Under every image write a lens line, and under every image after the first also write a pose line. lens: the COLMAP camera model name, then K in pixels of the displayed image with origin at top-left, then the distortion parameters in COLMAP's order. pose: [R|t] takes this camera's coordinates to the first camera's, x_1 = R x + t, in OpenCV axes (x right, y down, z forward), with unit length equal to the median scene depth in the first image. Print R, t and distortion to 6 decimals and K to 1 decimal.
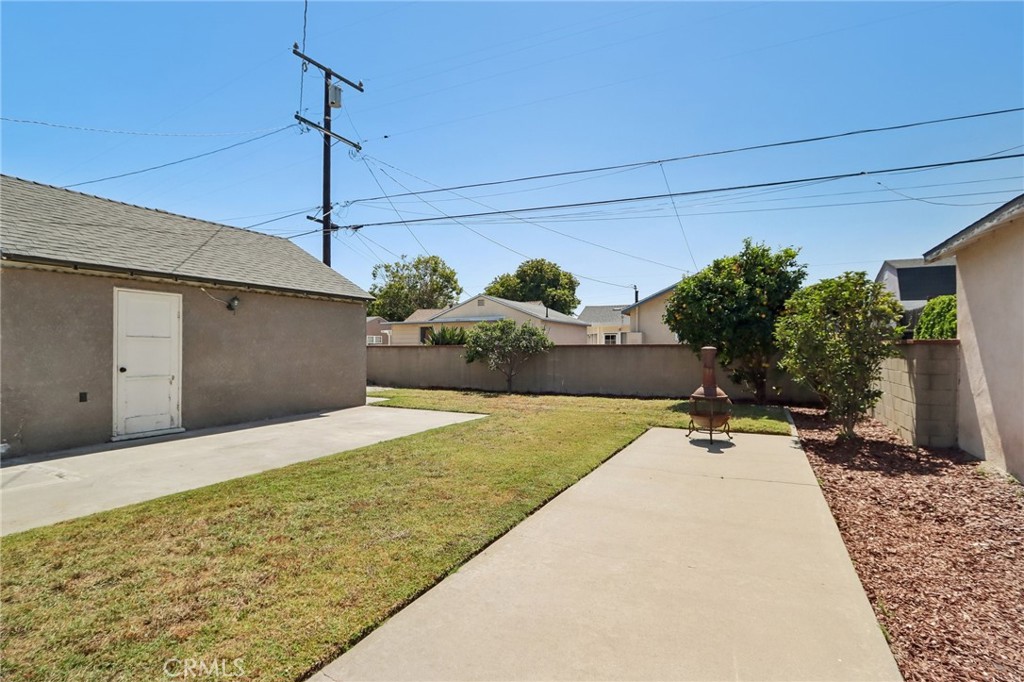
lens RADIAL K [[481.3, 0, 506.4], [0, 481.3, 346.3], [0, 0, 1]] dist [-0.017282, 0.001131]
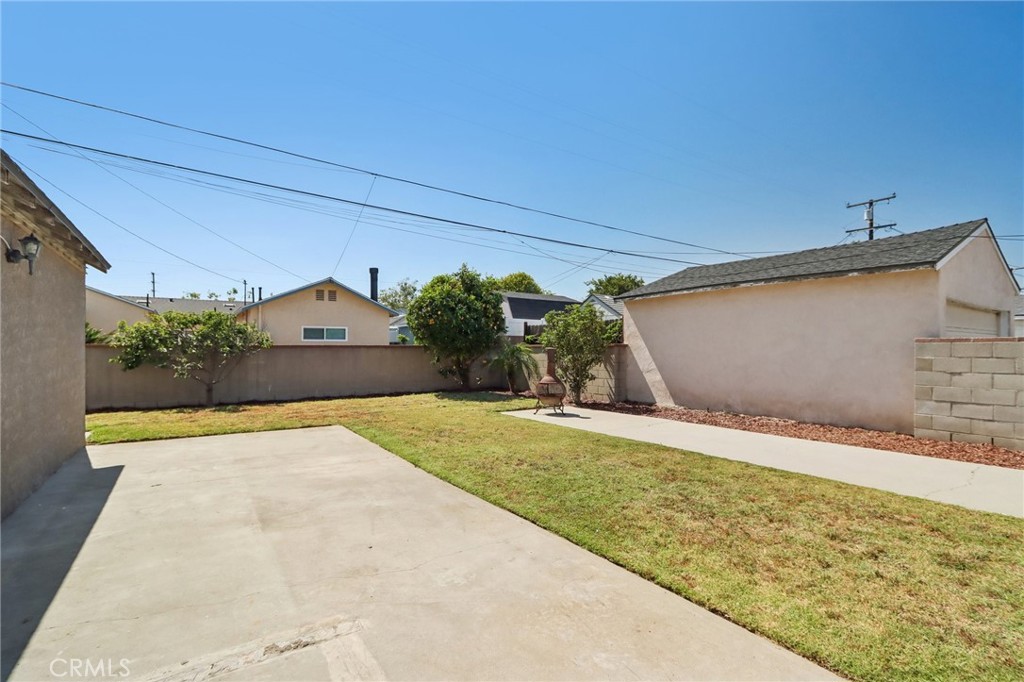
lens RADIAL K [[481.3, 0, 502.2], [0, 481.3, 341.4], [0, 0, 1]] dist [-0.017282, 0.001131]
pose [[0.477506, 0.015524, 0.878491, -0.579092], [-0.004043, 0.999872, -0.015471, 0.003764], [-0.878619, 0.003836, 0.477508, 0.293563]]
